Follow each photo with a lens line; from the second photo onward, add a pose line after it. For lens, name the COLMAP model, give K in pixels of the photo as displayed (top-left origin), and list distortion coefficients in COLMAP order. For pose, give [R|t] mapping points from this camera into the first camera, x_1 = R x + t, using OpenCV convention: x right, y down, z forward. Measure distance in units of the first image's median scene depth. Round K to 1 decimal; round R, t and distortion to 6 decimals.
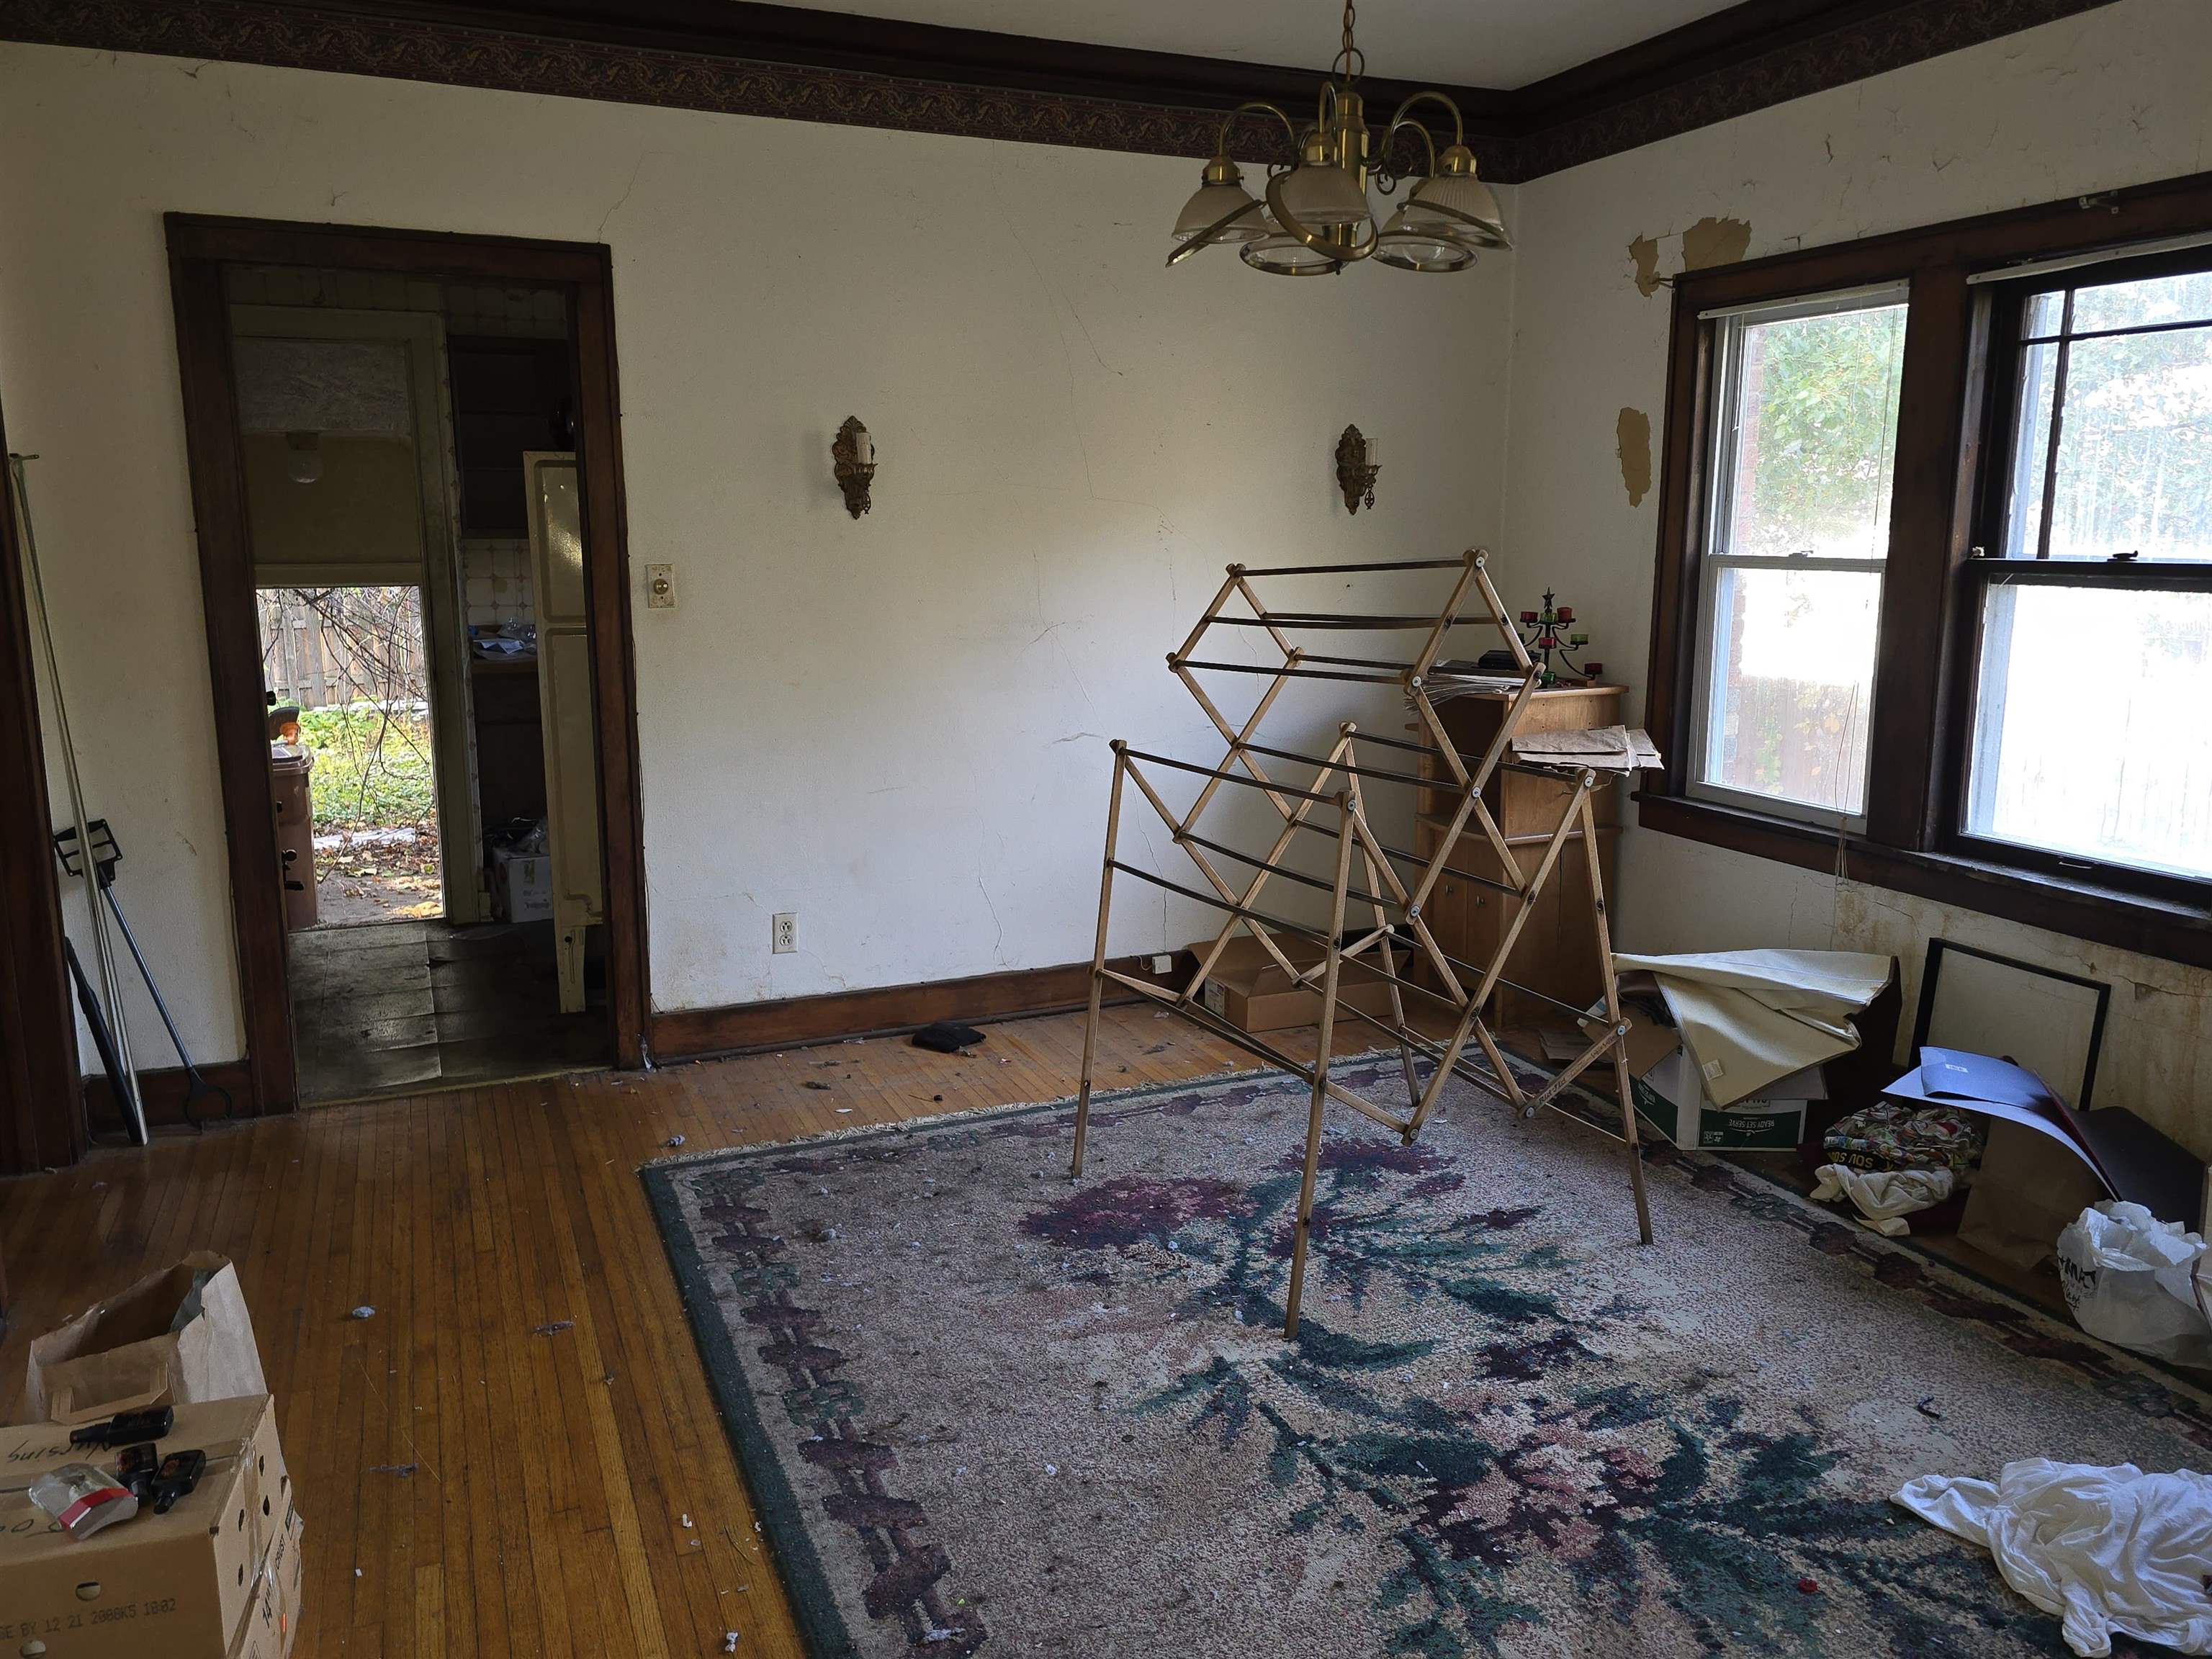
lens RADIAL K [[1679.1, 0, 1106.6], [0, 1679.1, 825.2], [0, 0, 1]] dist [0.068210, -0.066916]
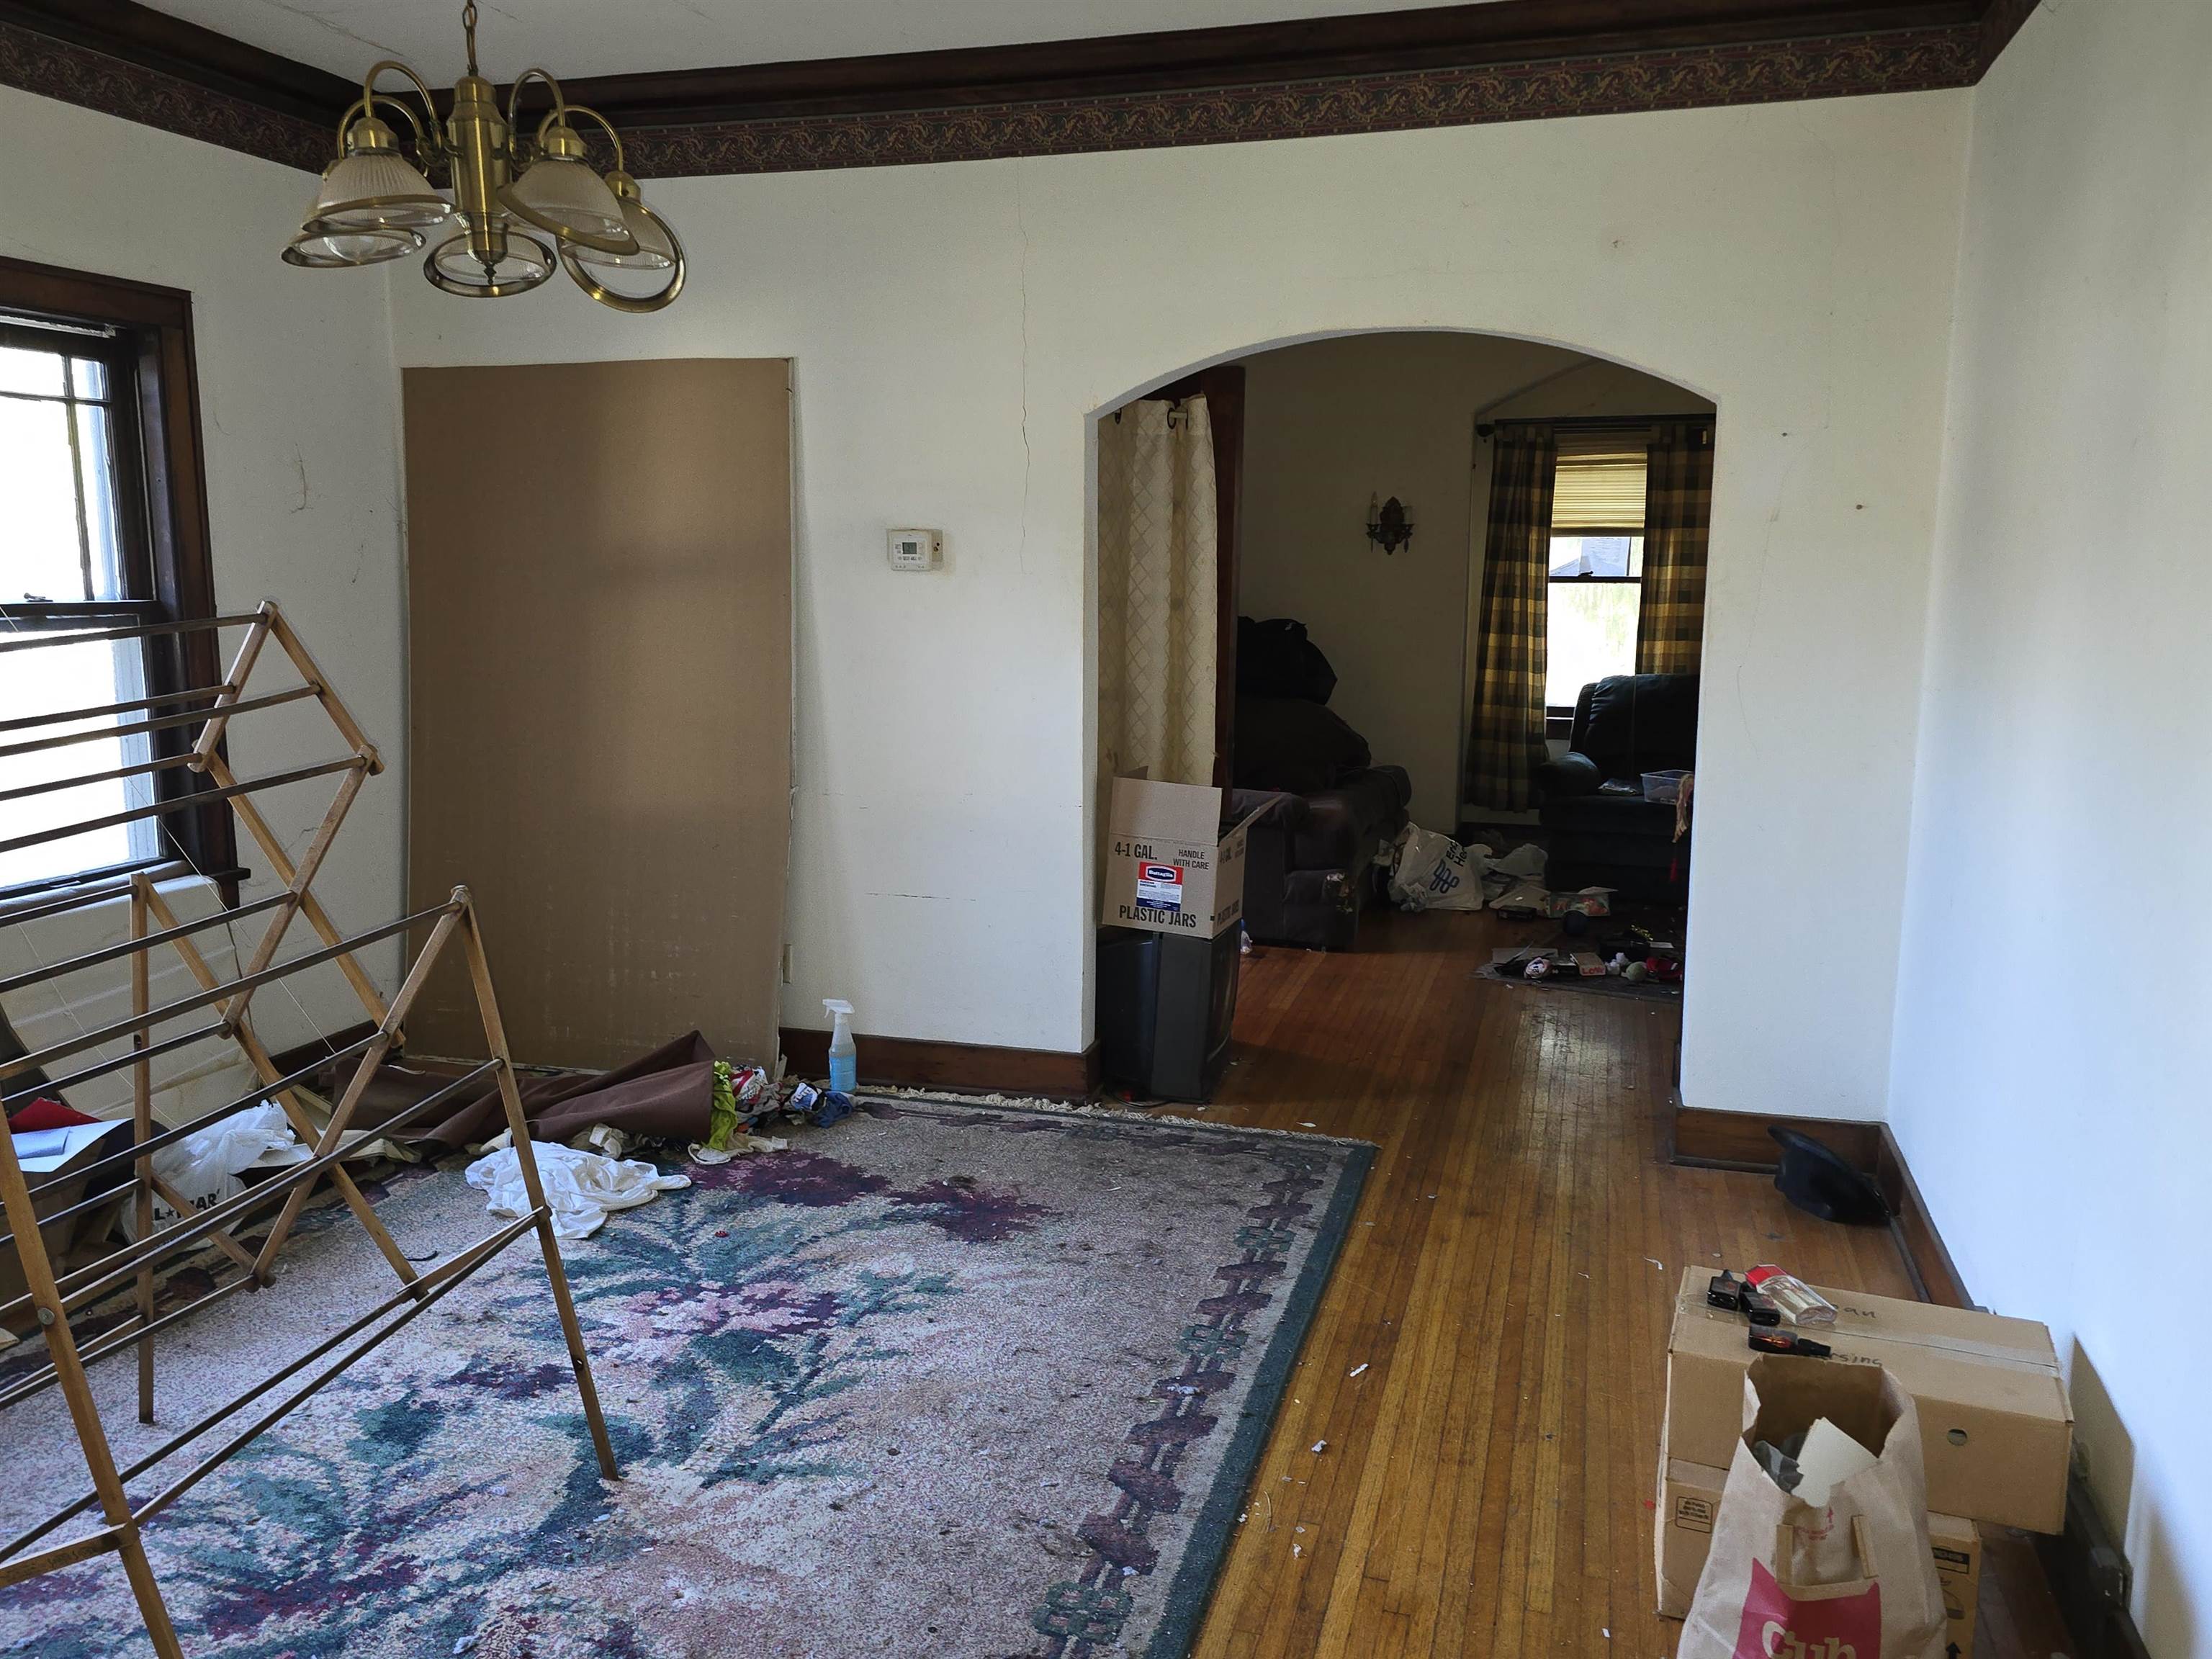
lens RADIAL K [[1679.1, 0, 1106.6], [0, 1679.1, 825.2], [0, 0, 1]] dist [0.068210, -0.066916]
pose [[-0.782304, -0.096474, 0.615380, -0.693146], [0.114145, 0.949001, 0.293884, -0.291005], [-0.612349, 0.300149, -0.731396, 1.574652]]
